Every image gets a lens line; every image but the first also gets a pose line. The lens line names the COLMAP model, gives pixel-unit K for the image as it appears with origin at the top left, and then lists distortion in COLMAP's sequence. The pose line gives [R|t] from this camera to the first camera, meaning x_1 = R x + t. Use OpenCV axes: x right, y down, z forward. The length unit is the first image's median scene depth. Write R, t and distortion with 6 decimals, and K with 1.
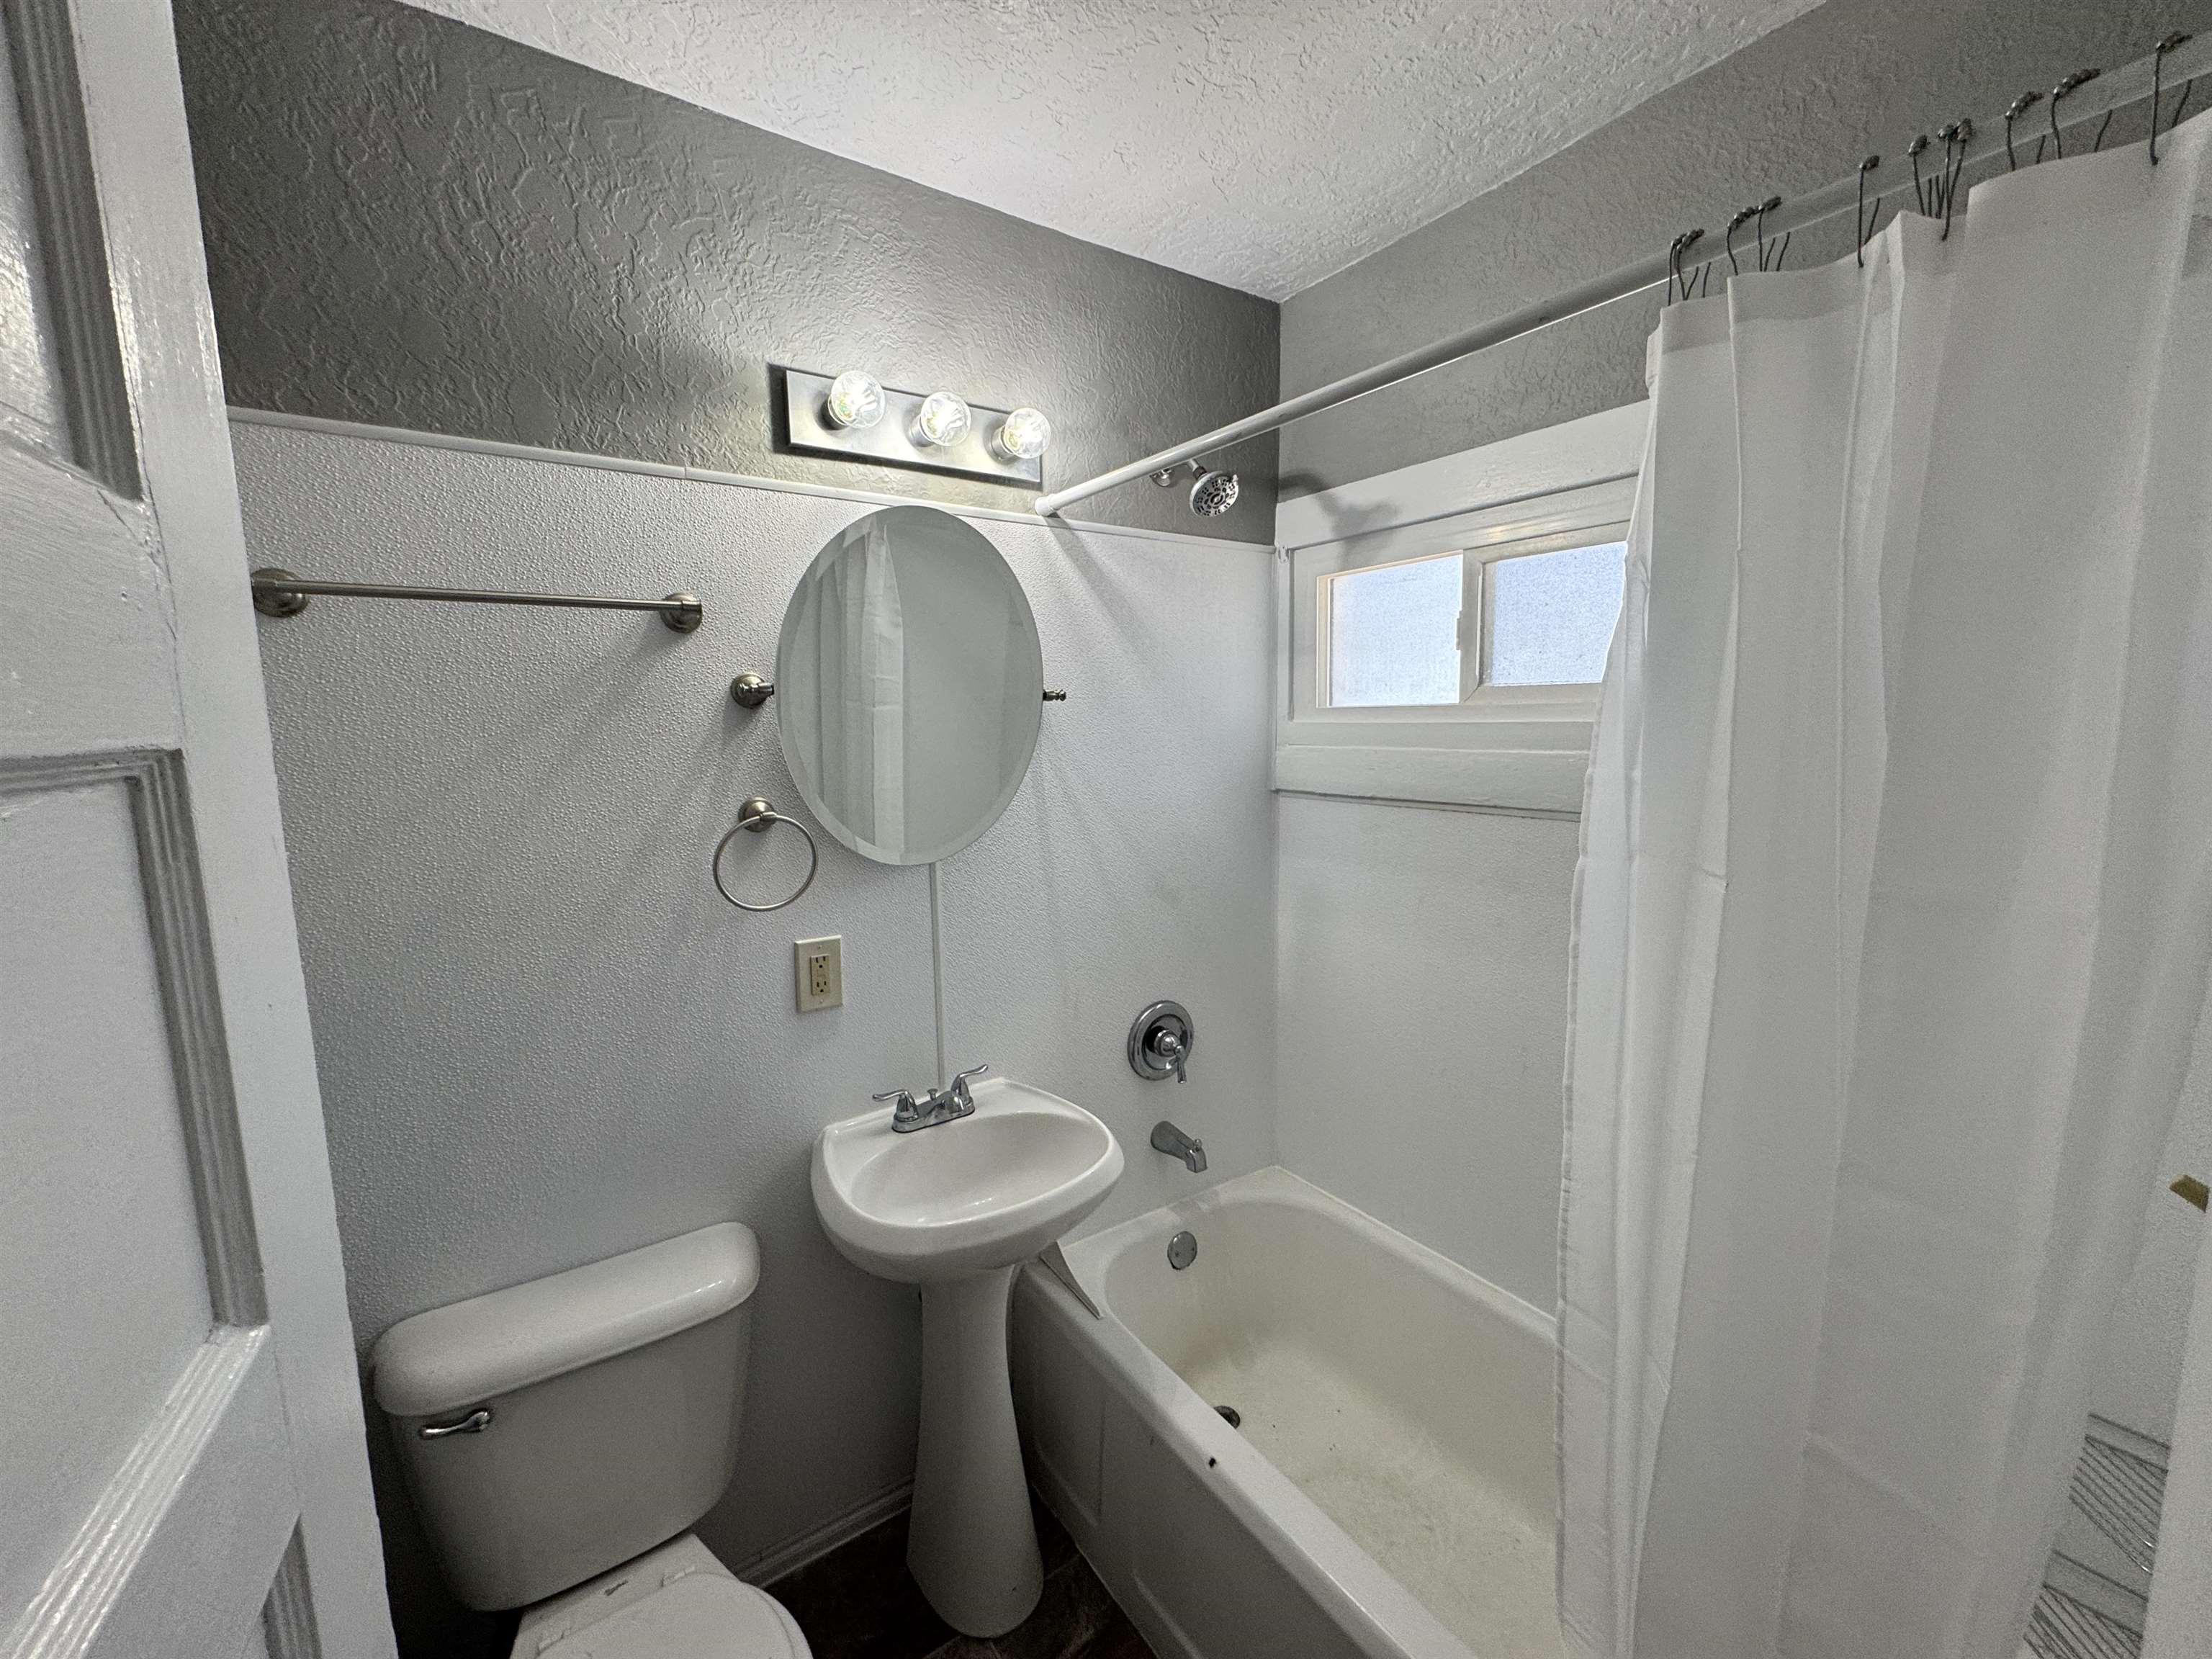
lens RADIAL K [[872.9, 0, 1106.0], [0, 872.9, 829.5], [0, 0, 1]] dist [-0.001534, -0.000153]
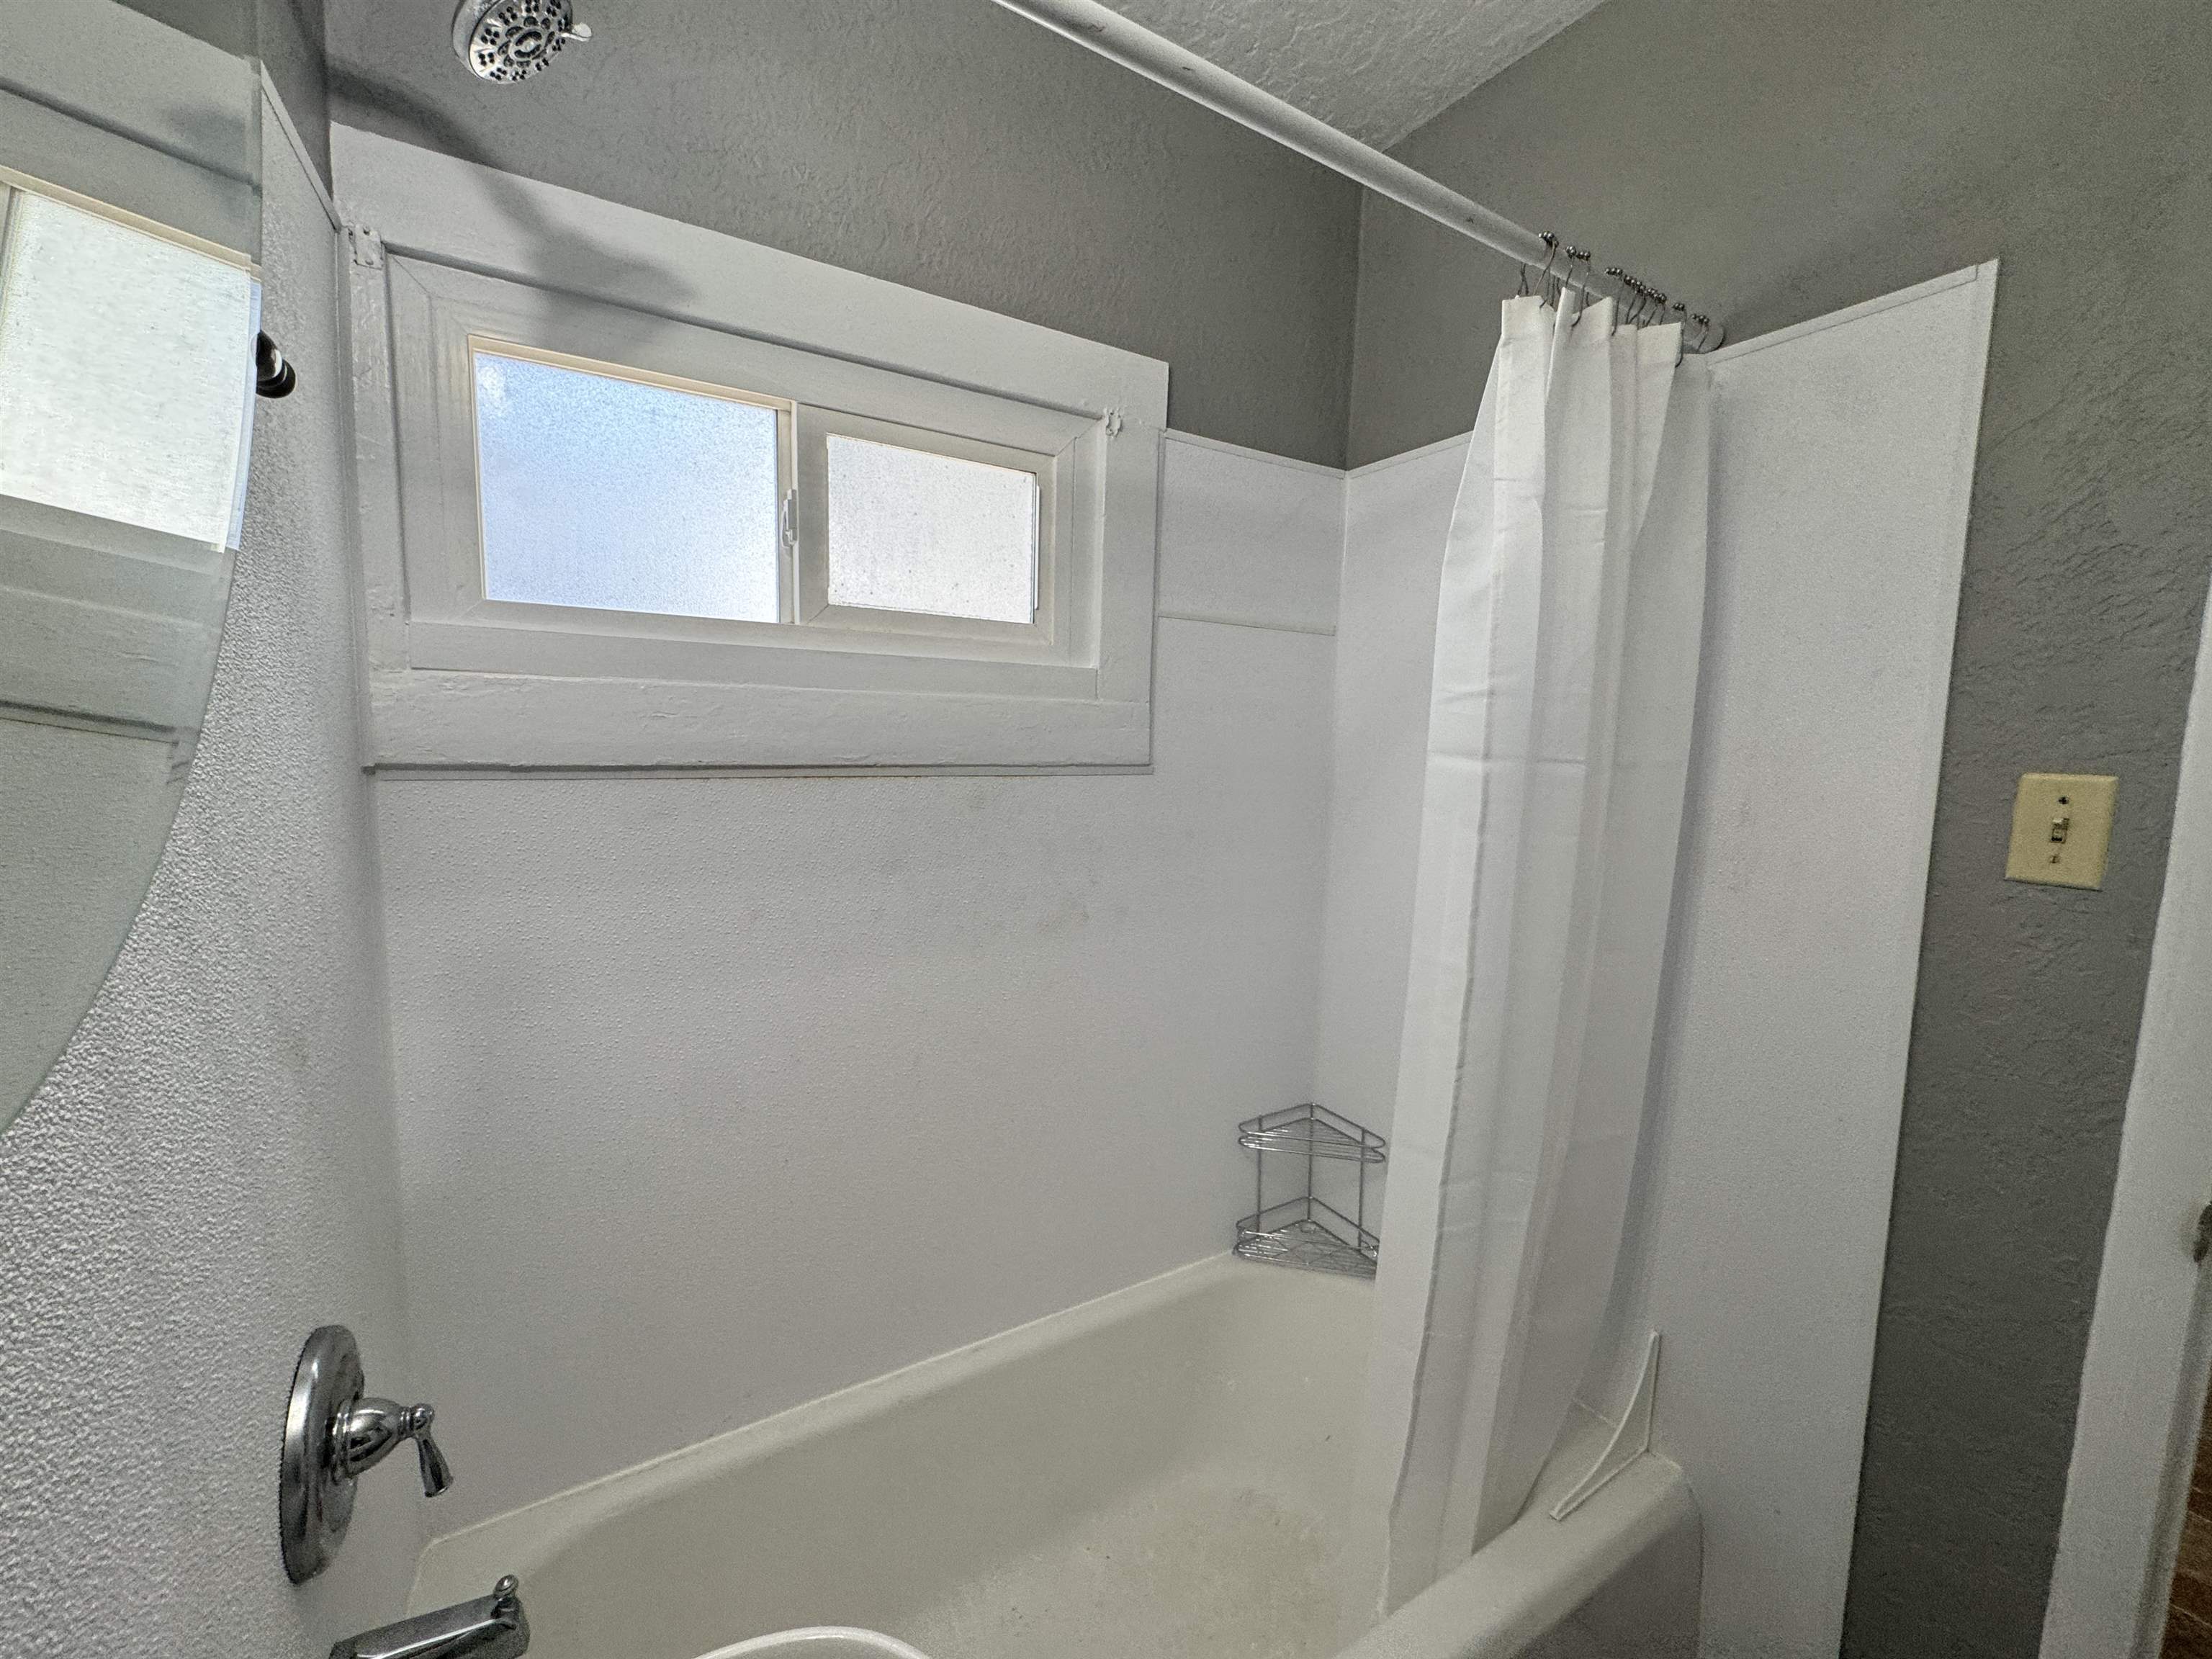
lens RADIAL K [[872.9, 0, 1106.0], [0, 872.9, 829.5], [0, 0, 1]] dist [-0.001534, -0.000153]
pose [[0.069064, -0.088988, 0.993635, -0.266488], [0.103883, 0.991240, 0.081553, -0.009999], [-0.992189, 0.097590, 0.077703, 0.647955]]
